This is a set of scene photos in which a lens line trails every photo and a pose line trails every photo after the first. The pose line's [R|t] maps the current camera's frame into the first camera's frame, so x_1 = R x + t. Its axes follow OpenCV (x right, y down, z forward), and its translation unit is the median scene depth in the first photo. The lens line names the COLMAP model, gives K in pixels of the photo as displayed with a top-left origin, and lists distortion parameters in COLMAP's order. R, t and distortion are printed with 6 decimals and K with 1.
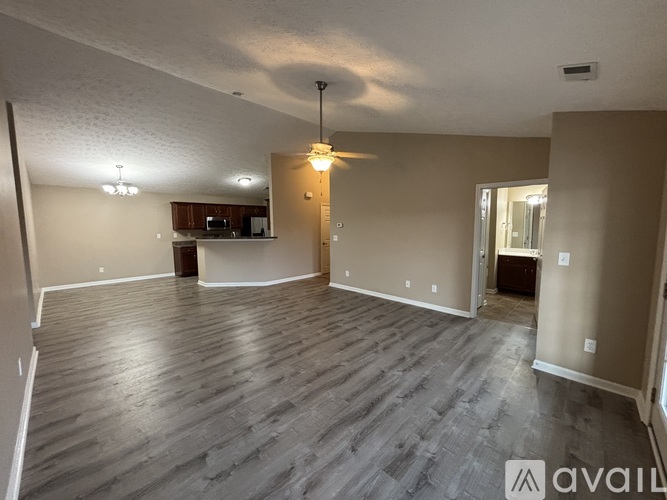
lens RADIAL K [[271.0, 0, 336.0], [0, 271.0, 243.1], [0, 0, 1]] dist [0.005039, 0.001097]
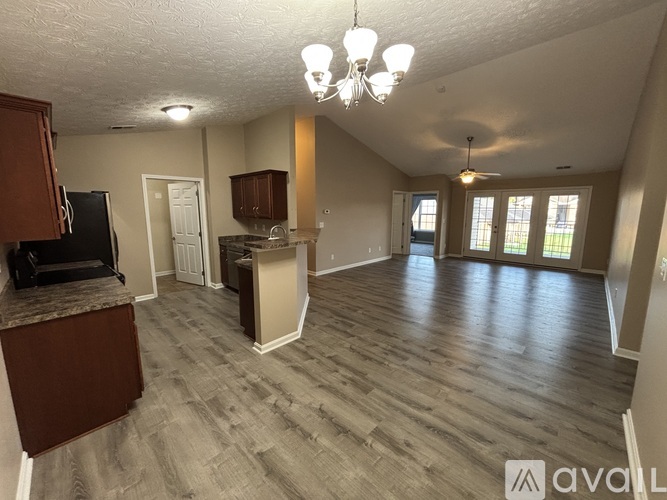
lens RADIAL K [[271.0, 0, 331.2], [0, 271.0, 248.7], [0, 0, 1]] dist [0.005039, 0.001097]
pose [[0.011654, -0.140700, 0.989984, -0.785926], [0.078658, 0.987112, 0.139365, -0.052968], [-0.996834, 0.076246, 0.022571, 0.764529]]
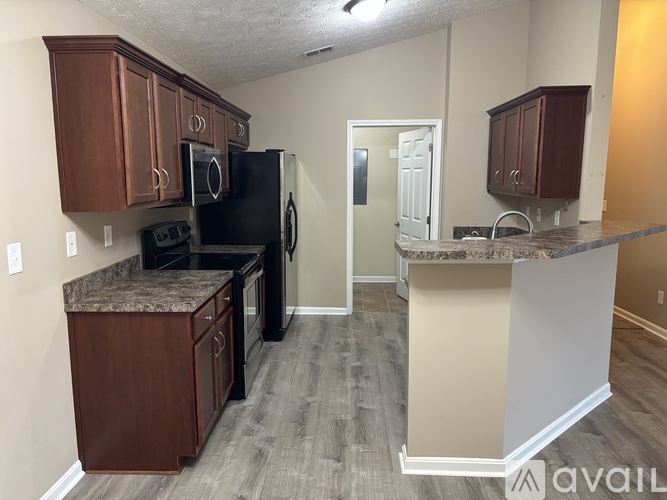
lens RADIAL K [[504.8, 0, 329.3], [0, 504.8, 249.6], [0, 0, 1]] dist [0.036402, -0.001783]
pose [[0.749396, -0.089498, 0.656046, -0.686952], [0.044728, 0.995402, 0.084700, -0.045208], [-0.660610, -0.034130, 0.749953, 0.665818]]
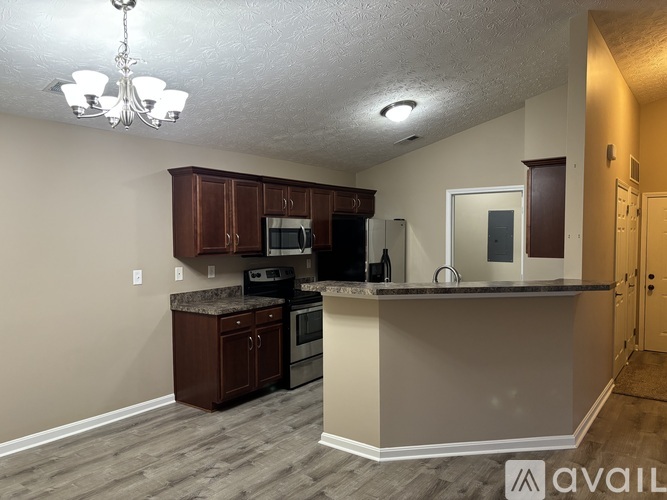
lens RADIAL K [[504.8, 0, 334.9], [0, 504.8, 256.8], [0, 0, 1]] dist [0.036402, -0.001783]
pose [[0.991941, -0.002011, 0.126681, -0.492596], [0.006245, 0.999435, -0.033032, -0.027966], [-0.126543, 0.033557, 0.991393, 0.400405]]
